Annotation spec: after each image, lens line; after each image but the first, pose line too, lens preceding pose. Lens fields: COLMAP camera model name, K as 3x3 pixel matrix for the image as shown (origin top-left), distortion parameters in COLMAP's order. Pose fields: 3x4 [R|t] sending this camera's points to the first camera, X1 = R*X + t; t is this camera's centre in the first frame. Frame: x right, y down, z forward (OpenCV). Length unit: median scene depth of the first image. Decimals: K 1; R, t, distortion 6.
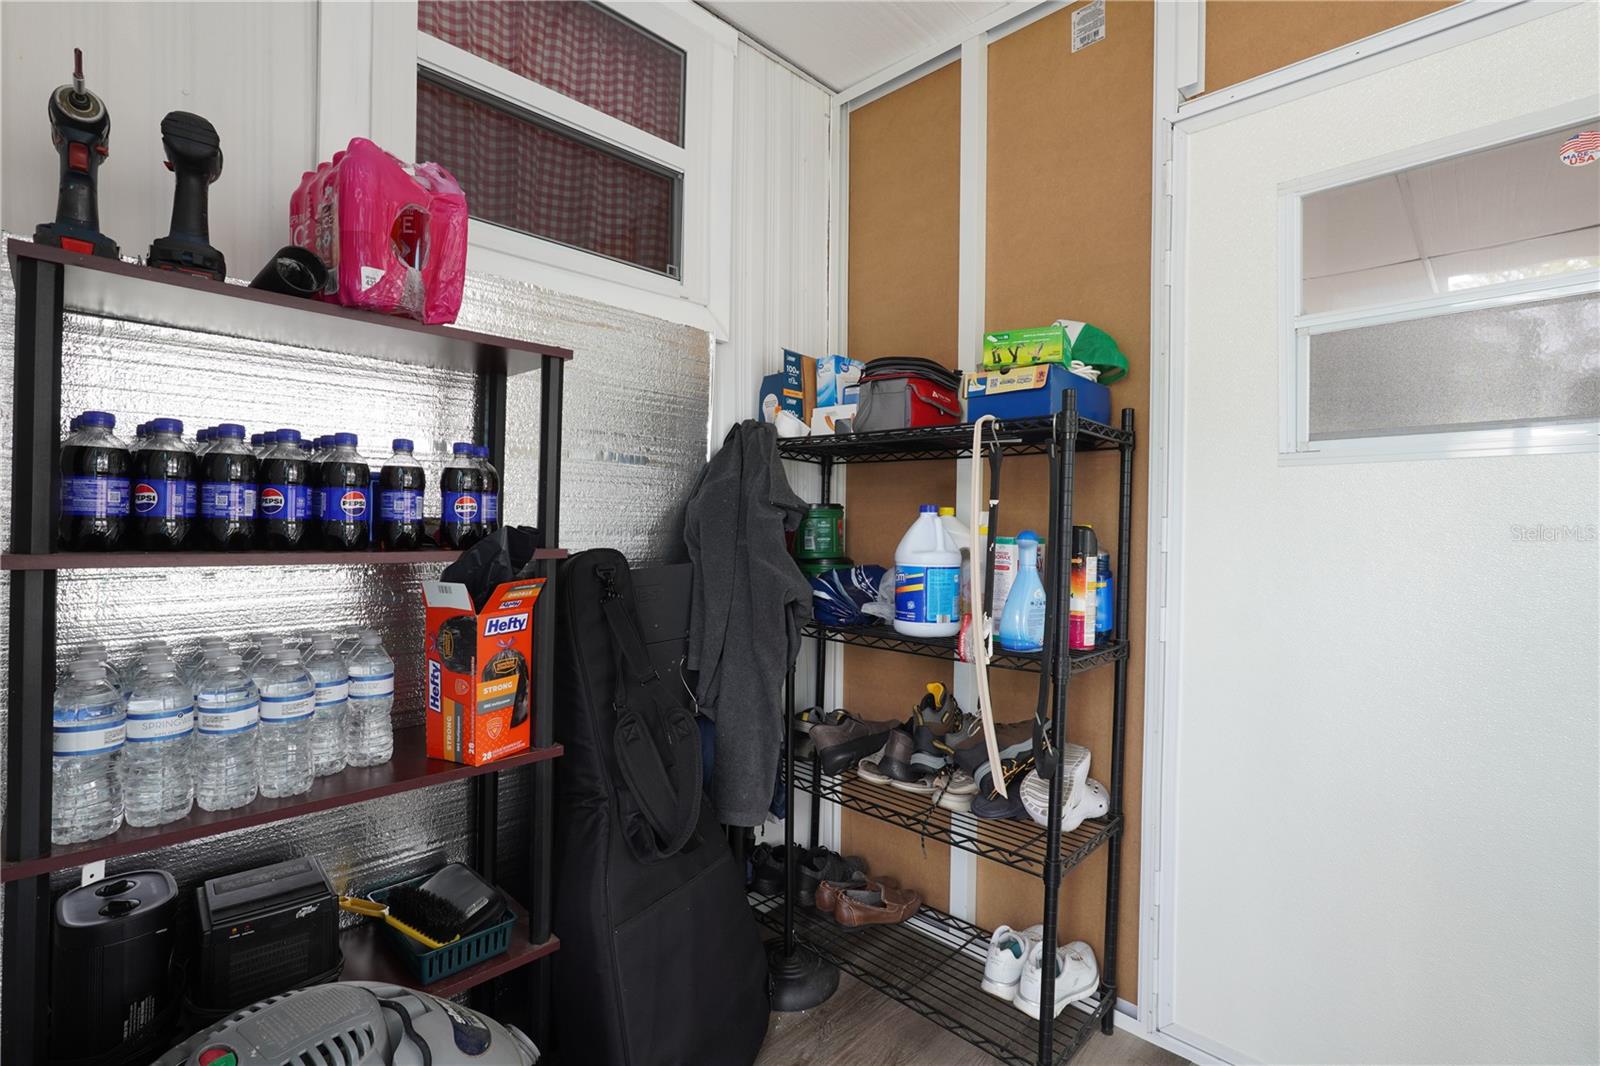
lens RADIAL K [[741.5, 0, 800.0], [0, 741.5, 524.5], [0, 0, 1]] dist [-0.002270, -0.000174]
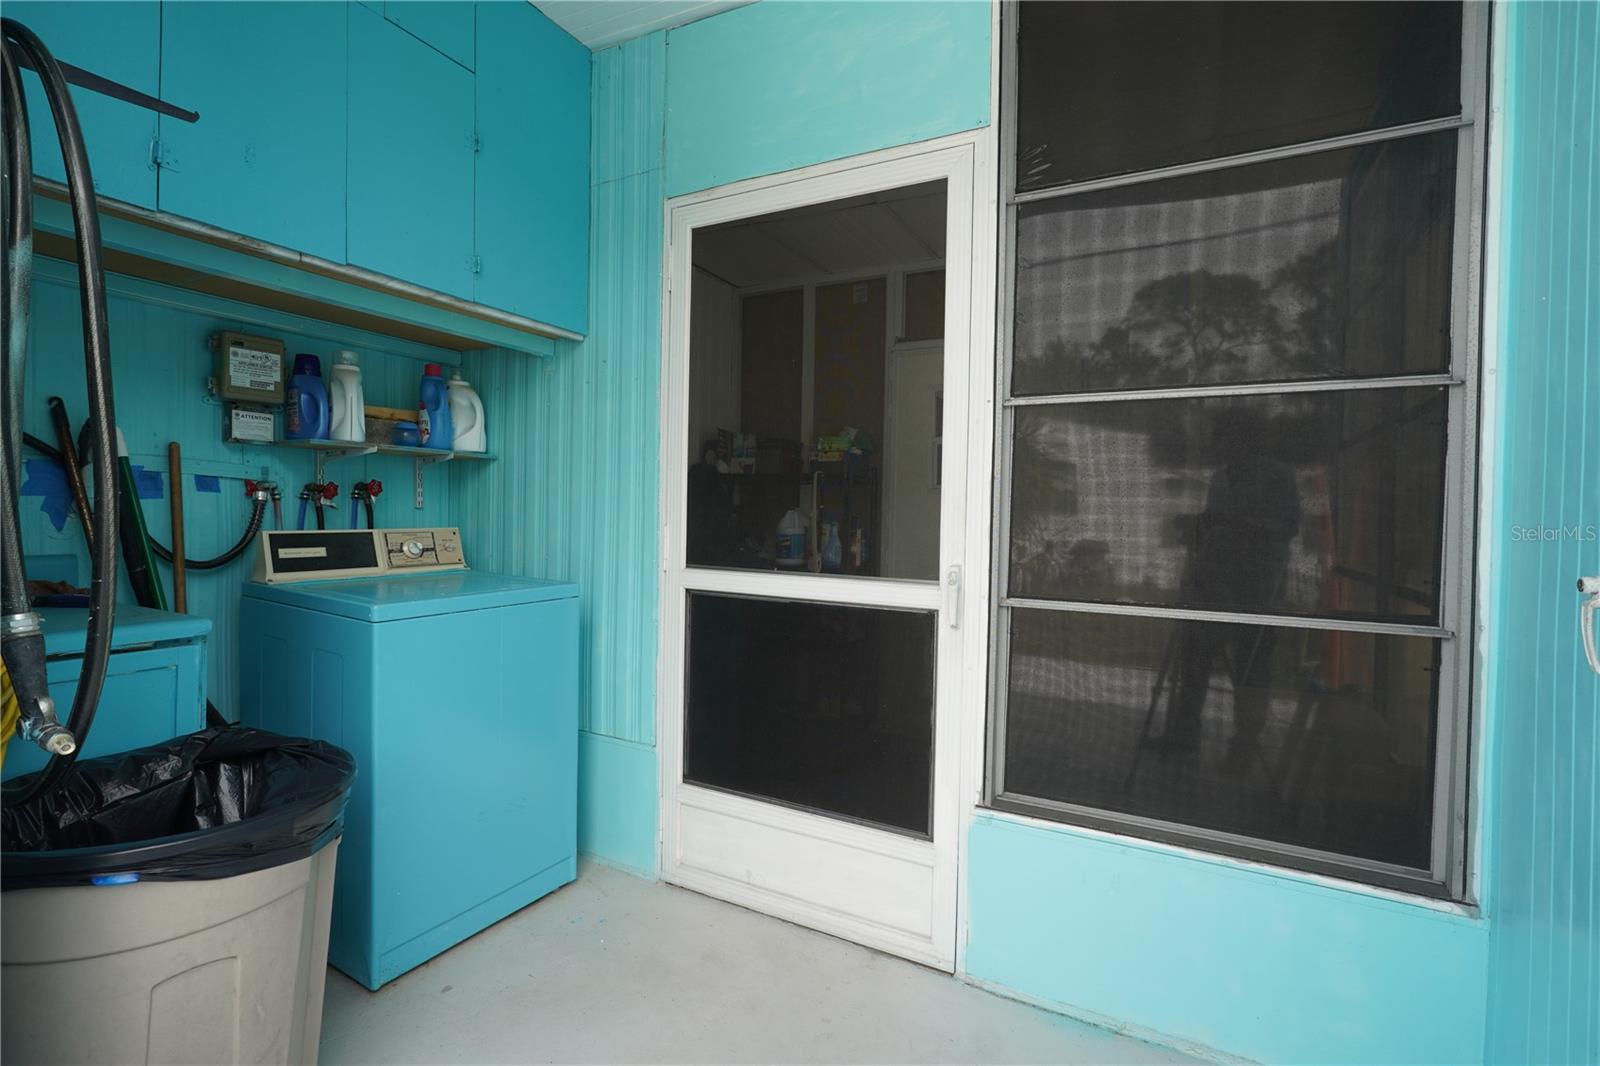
lens RADIAL K [[741.5, 0, 800.0], [0, 741.5, 524.5], [0, 0, 1]] dist [-0.002270, -0.000174]
pose [[0.960956, 0.001378, 0.276698, -0.430679], [-0.005580, 0.999881, 0.014399, -0.006033], [-0.276646, -0.015381, 0.960849, -1.185318]]
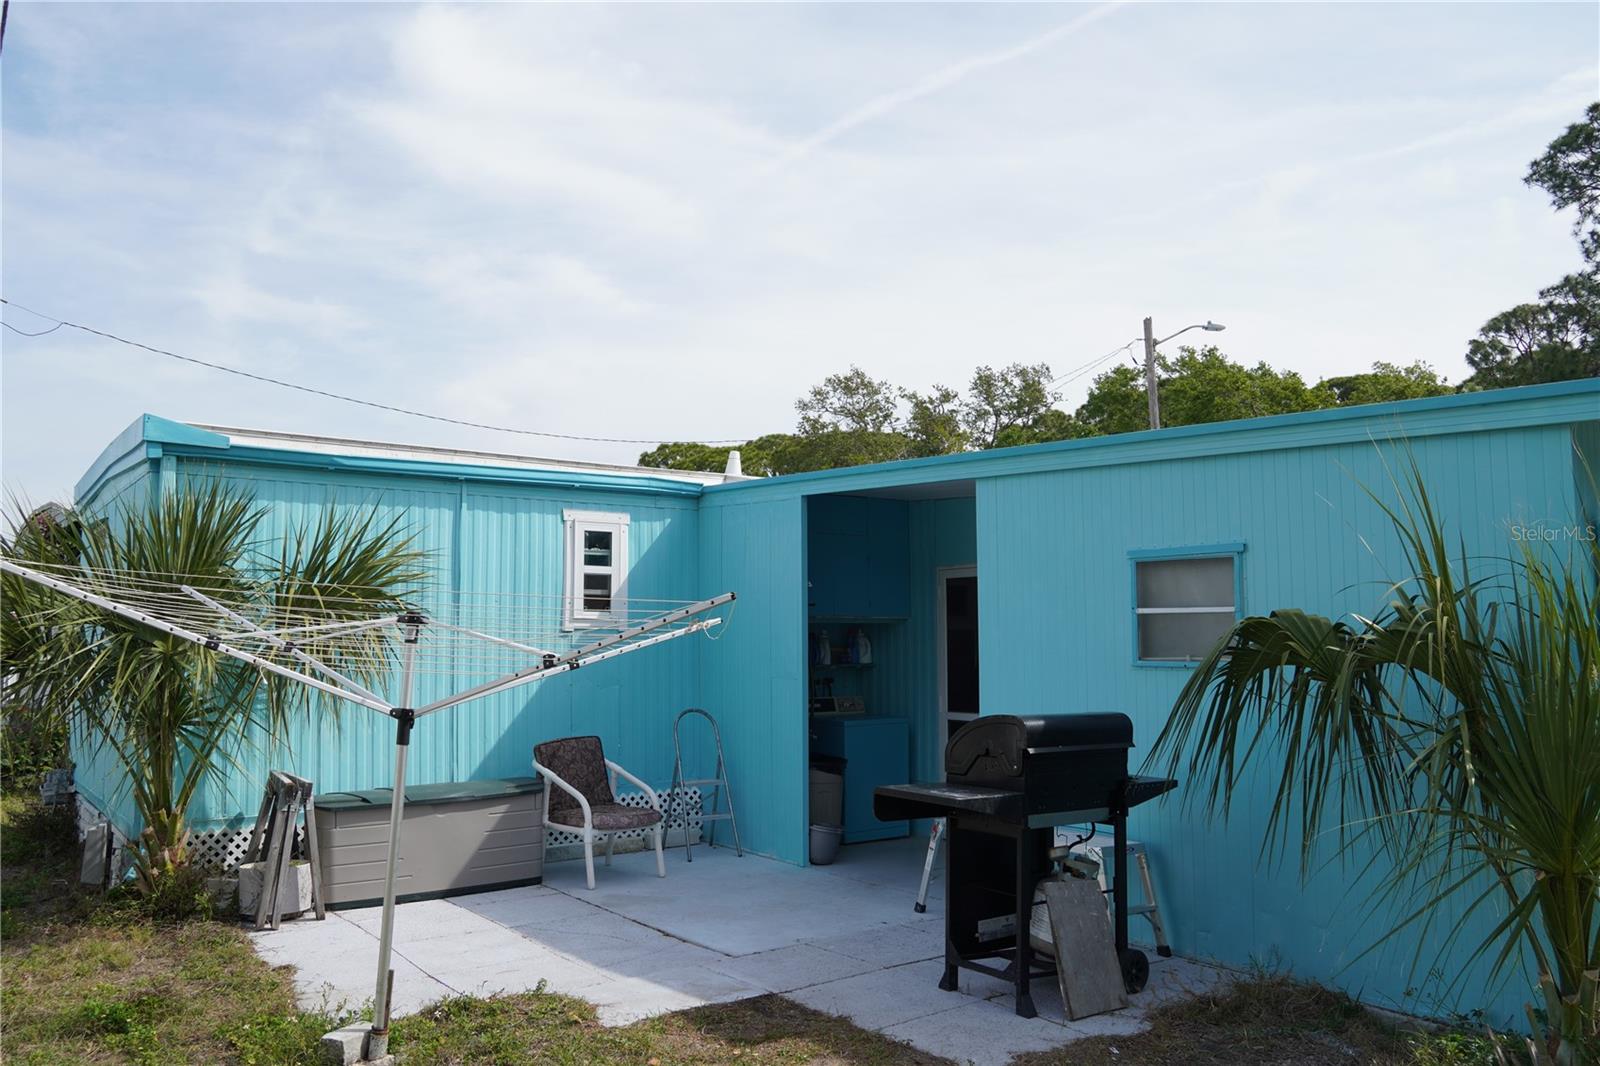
lens RADIAL K [[1195.5, 0, 797.9], [0, 1195.5, 541.6], [0, 0, 1]] dist [-0.048976, 0.050103]
pose [[0.988129, -0.031172, -0.150429, 0.181894], [0.017113, 0.995438, -0.093867, -0.319277], [0.152669, 0.090179, 0.984155, -8.768925]]
